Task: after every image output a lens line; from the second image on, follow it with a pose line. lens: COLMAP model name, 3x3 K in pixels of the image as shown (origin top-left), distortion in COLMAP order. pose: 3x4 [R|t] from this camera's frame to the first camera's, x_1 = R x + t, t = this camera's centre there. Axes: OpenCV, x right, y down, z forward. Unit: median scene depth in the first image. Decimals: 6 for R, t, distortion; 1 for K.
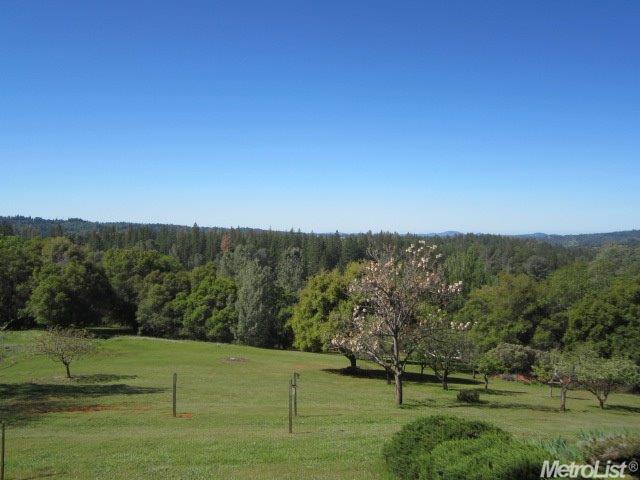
lens RADIAL K [[539.3, 0, 320.0], [0, 539.3, 240.0], [0, 0, 1]] dist [-0.019200, -0.001386]
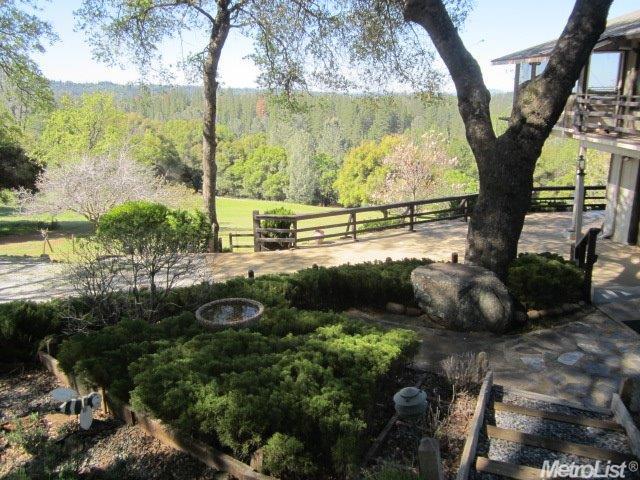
lens RADIAL K [[539.3, 0, 320.0], [0, 539.3, 240.0], [0, 0, 1]] dist [-0.019200, -0.001386]
pose [[0.998135, 0.001687, -0.061022, -0.011108], [0.013731, 0.967800, 0.251347, -0.027590], [0.059481, -0.251716, 0.965972, -0.183090]]
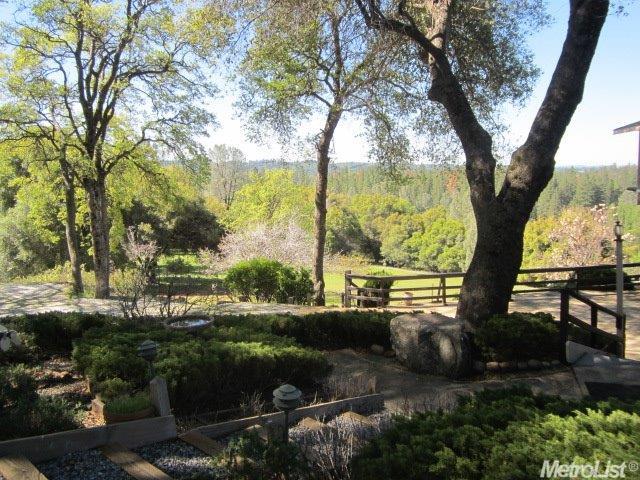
lens RADIAL K [[539.3, 0, 320.0], [0, 539.3, 240.0], [0, 0, 1]] dist [-0.019200, -0.001386]
pose [[0.916878, 0.023166, -0.398495, 0.023476], [0.023387, 0.993482, 0.111566, -0.025682], [0.398482, -0.111612, 0.910360, -0.191308]]
